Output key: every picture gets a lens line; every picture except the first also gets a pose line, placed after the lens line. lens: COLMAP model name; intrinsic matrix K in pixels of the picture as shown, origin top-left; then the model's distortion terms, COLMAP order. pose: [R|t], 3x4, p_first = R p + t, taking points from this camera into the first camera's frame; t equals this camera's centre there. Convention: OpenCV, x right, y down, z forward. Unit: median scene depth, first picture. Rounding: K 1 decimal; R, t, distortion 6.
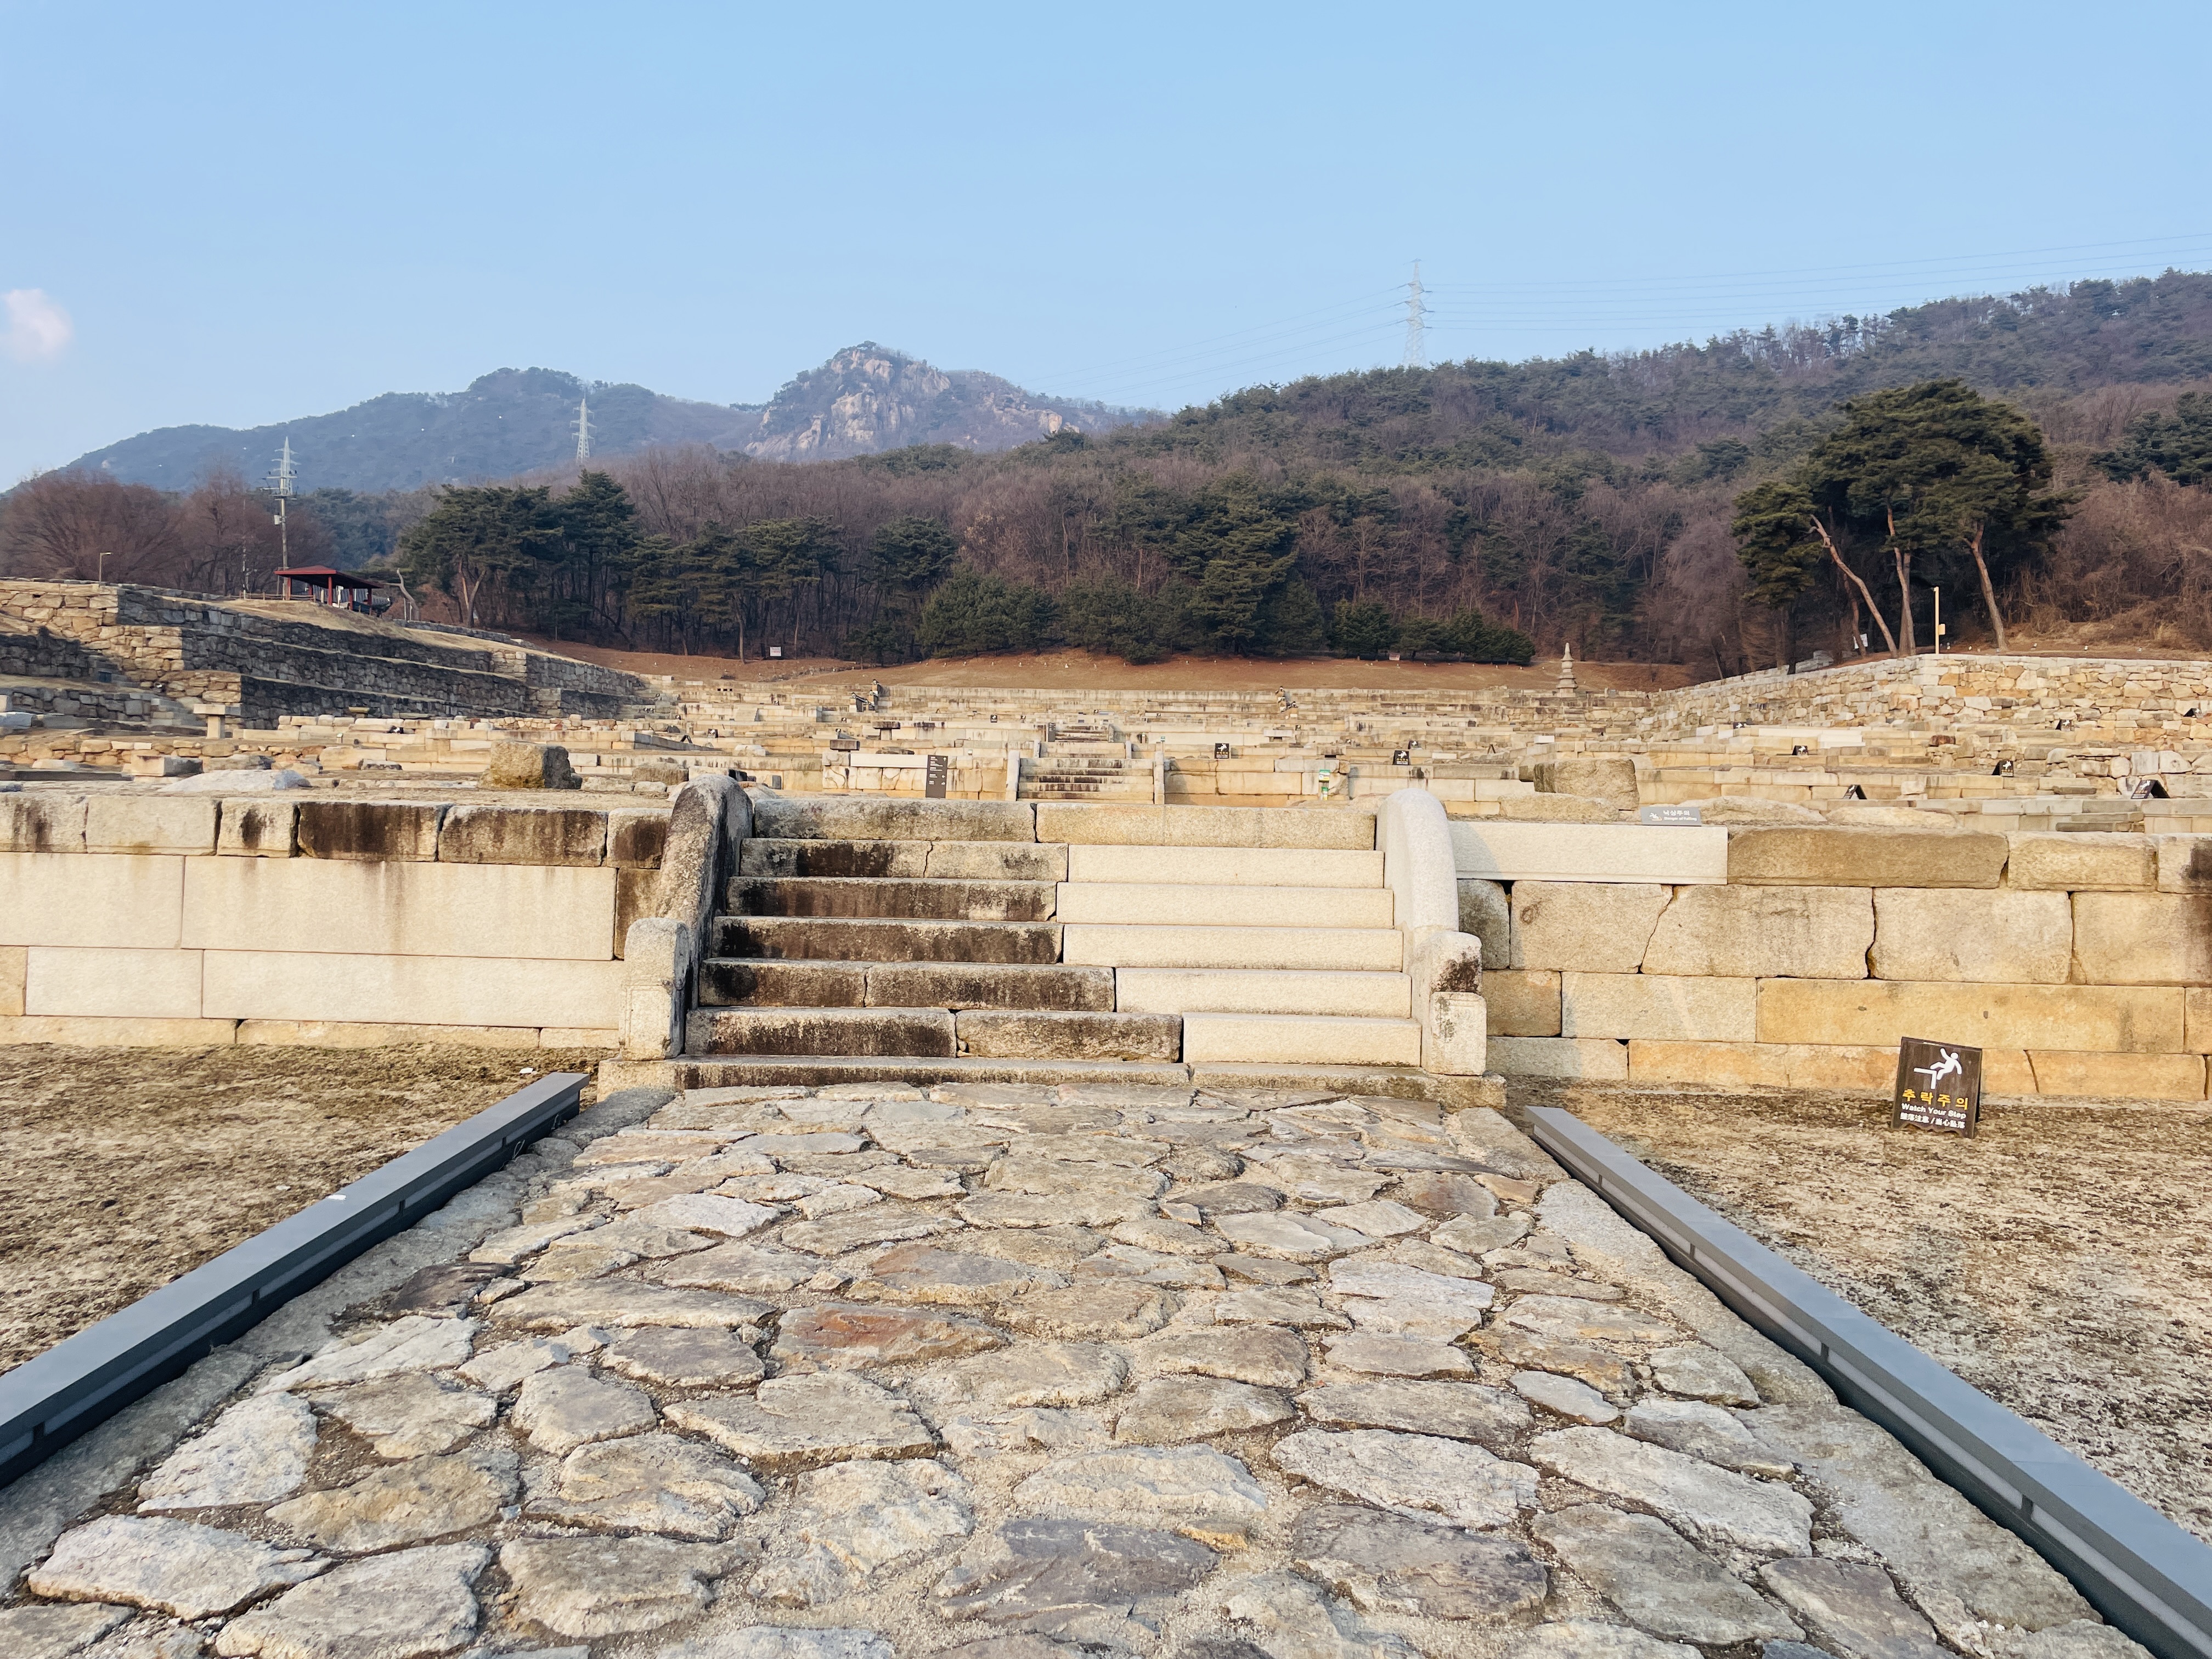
lens RADIAL K [[1652.0, 0, 1104.0], [0, 1652.0, 795.6], [0, 0, 1]] dist [0.111811, -0.142496]
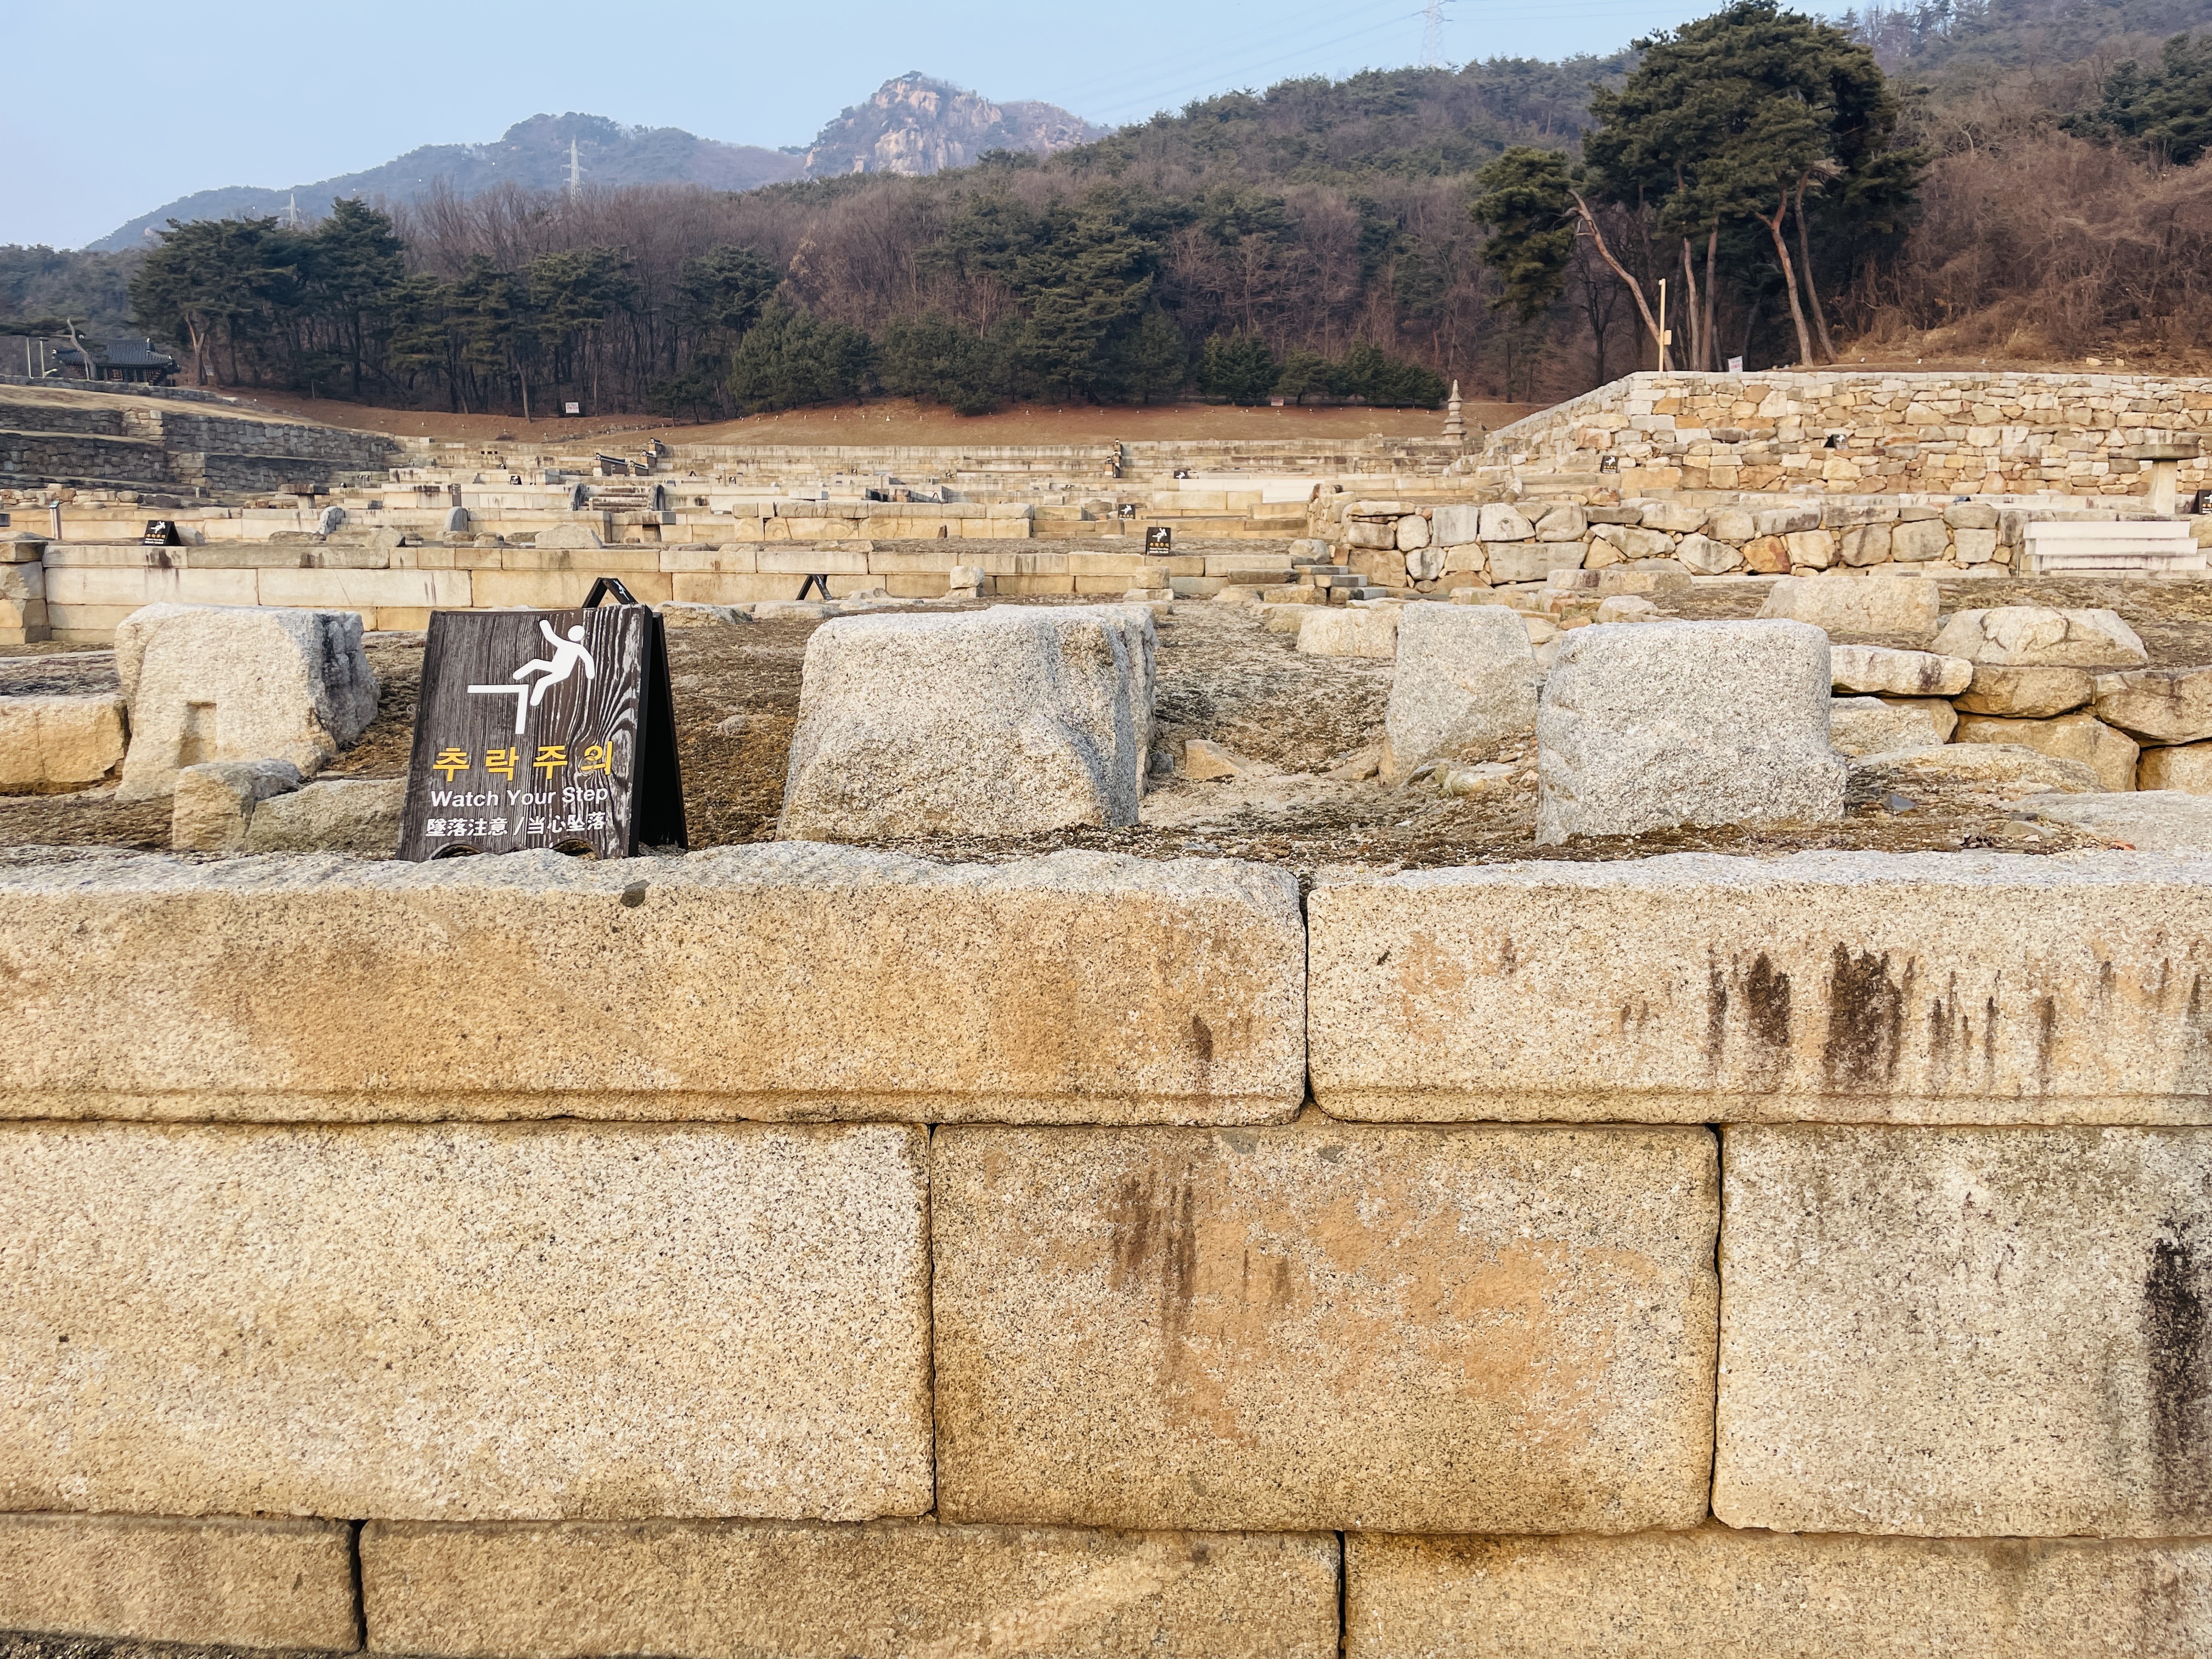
lens RADIAL K [[1654.3, 0, 1127.8], [0, 1654.3, 811.3], [0, 0, 1]] dist [0.085524, -0.109417]
pose [[0.998373, -0.006577, -0.056647, 0.149696], [0.014925, 0.988839, 0.148237, -0.002269], [0.055040, -0.148841, 0.987328, 0.111275]]
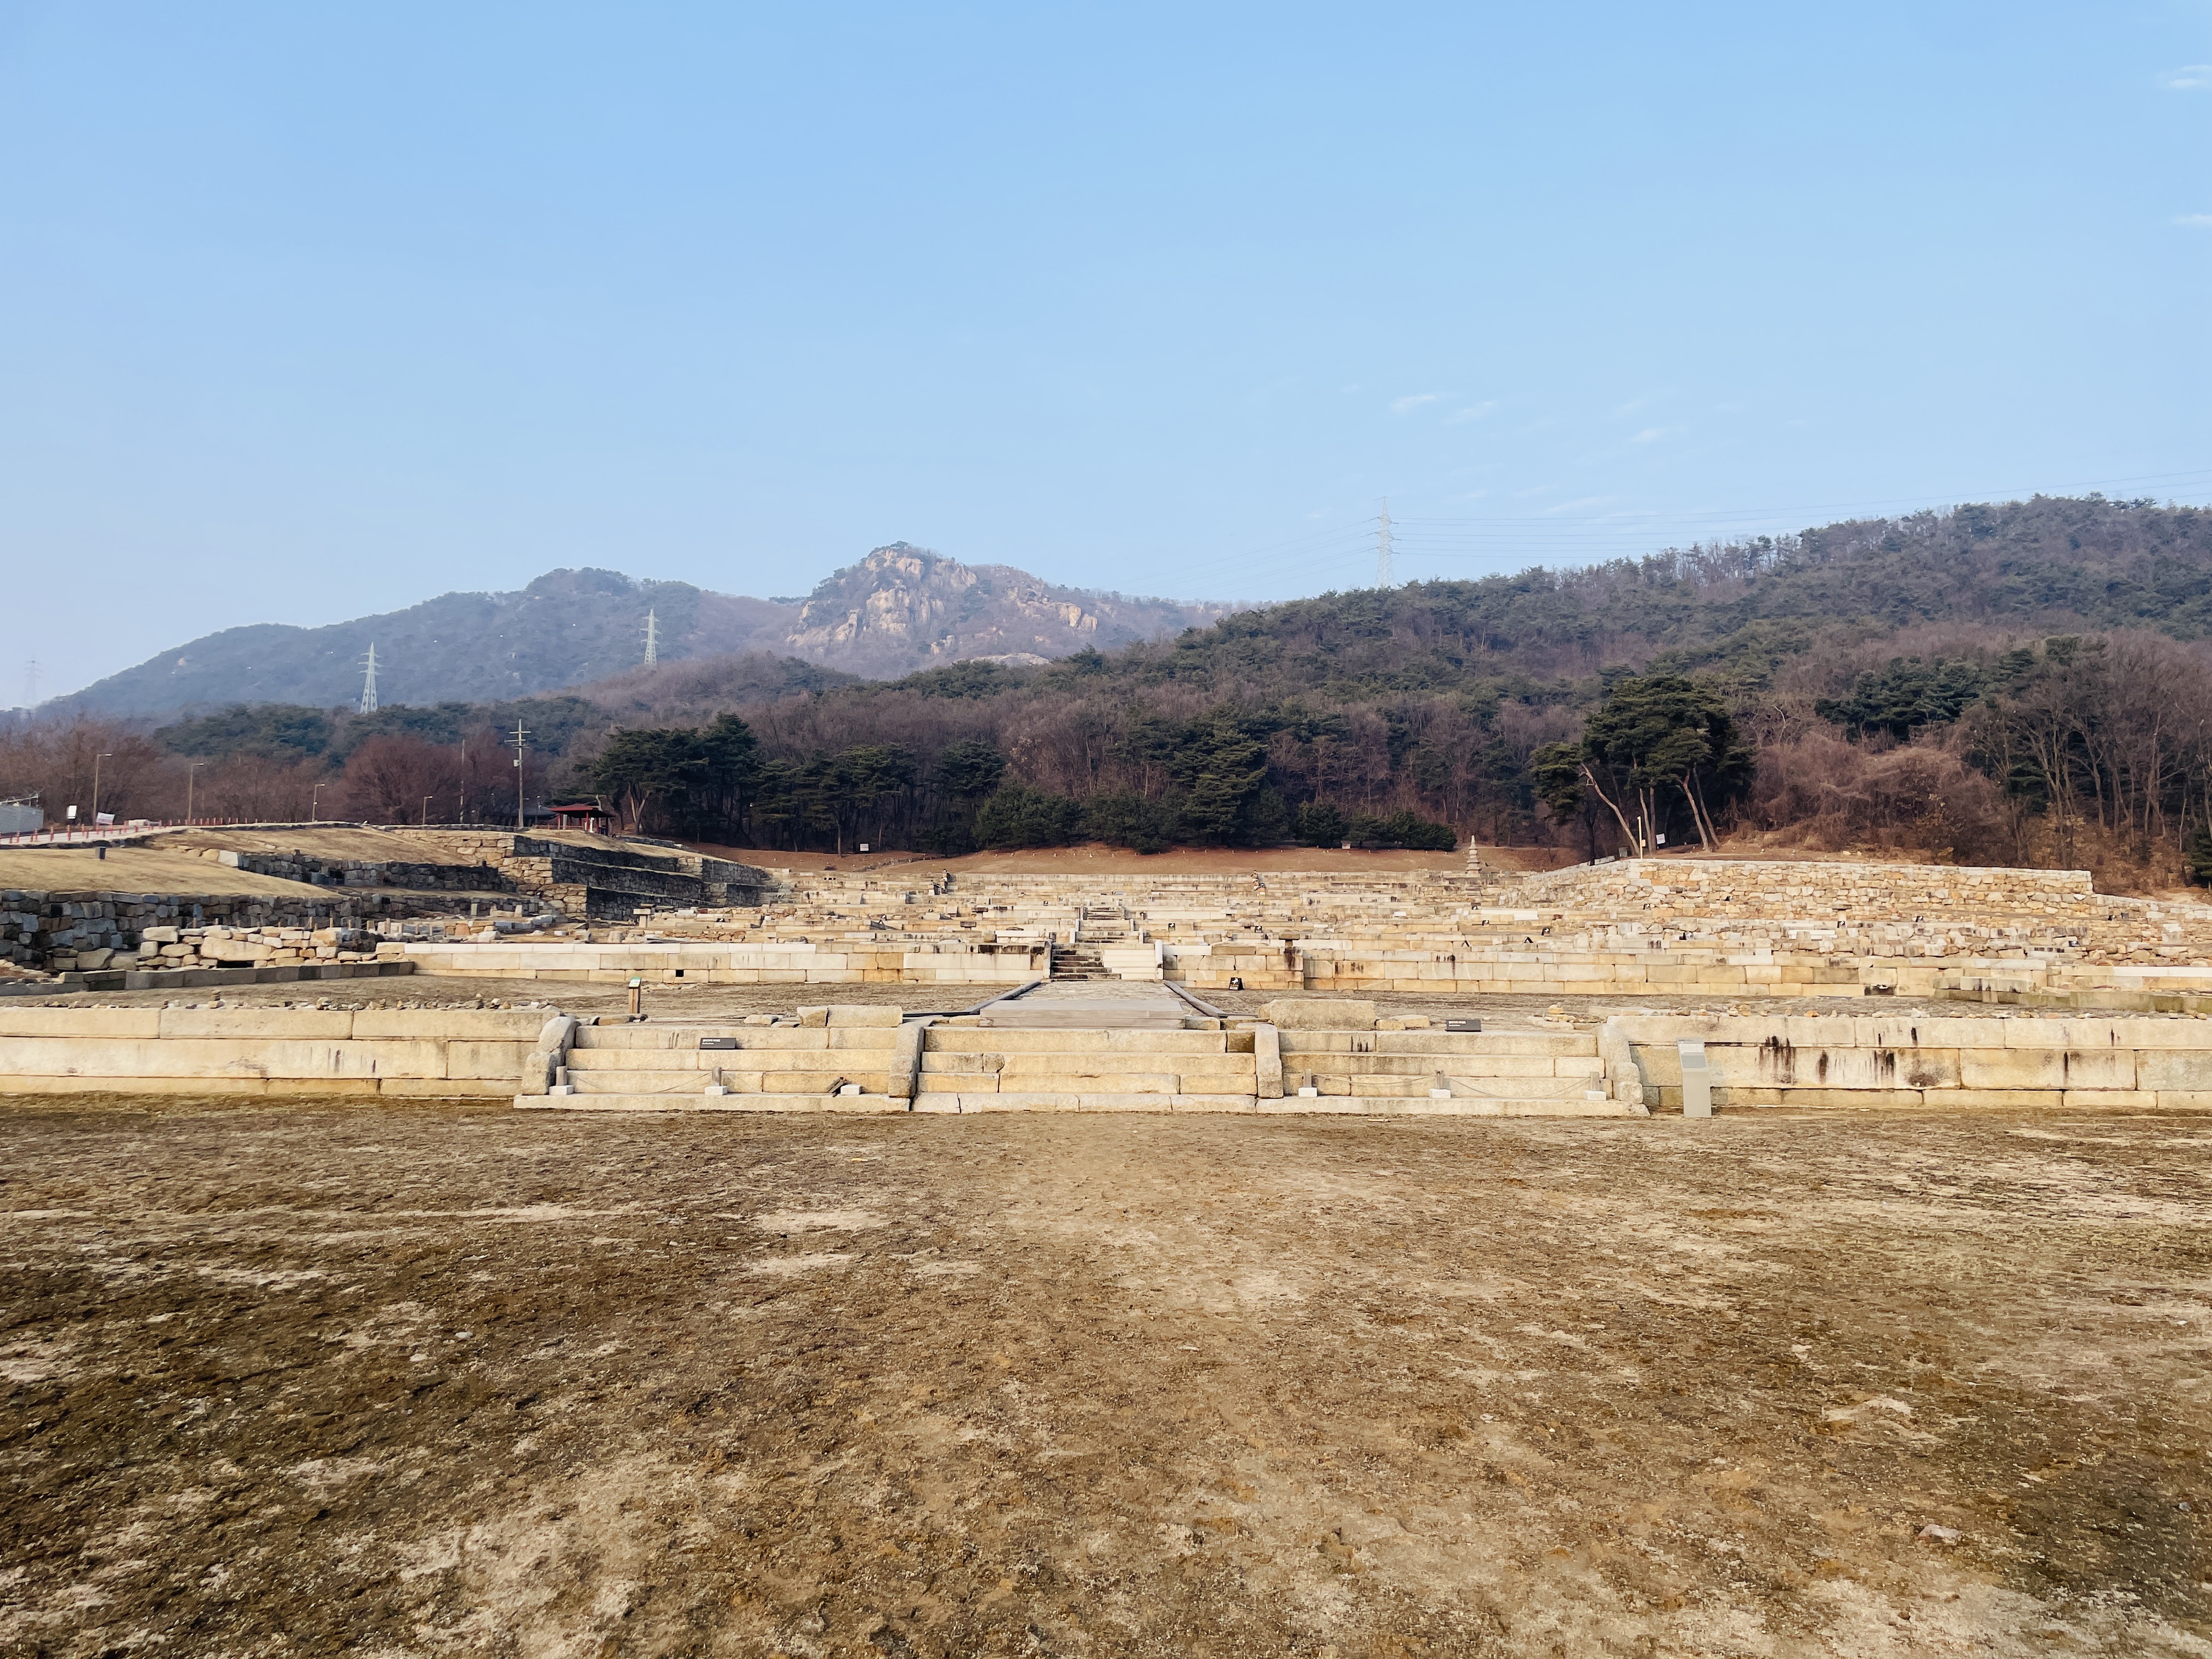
lens RADIAL K [[1650.7, 0, 1123.0], [0, 1650.7, 816.6], [0, 0, 1]] dist [0.109965, -0.134792]
pose [[0.999925, -0.012225, -0.000164, 0.003035], [0.012164, 0.996092, -0.087475, 0.004109], [0.001233, 0.087466, 0.996167, -0.286466]]
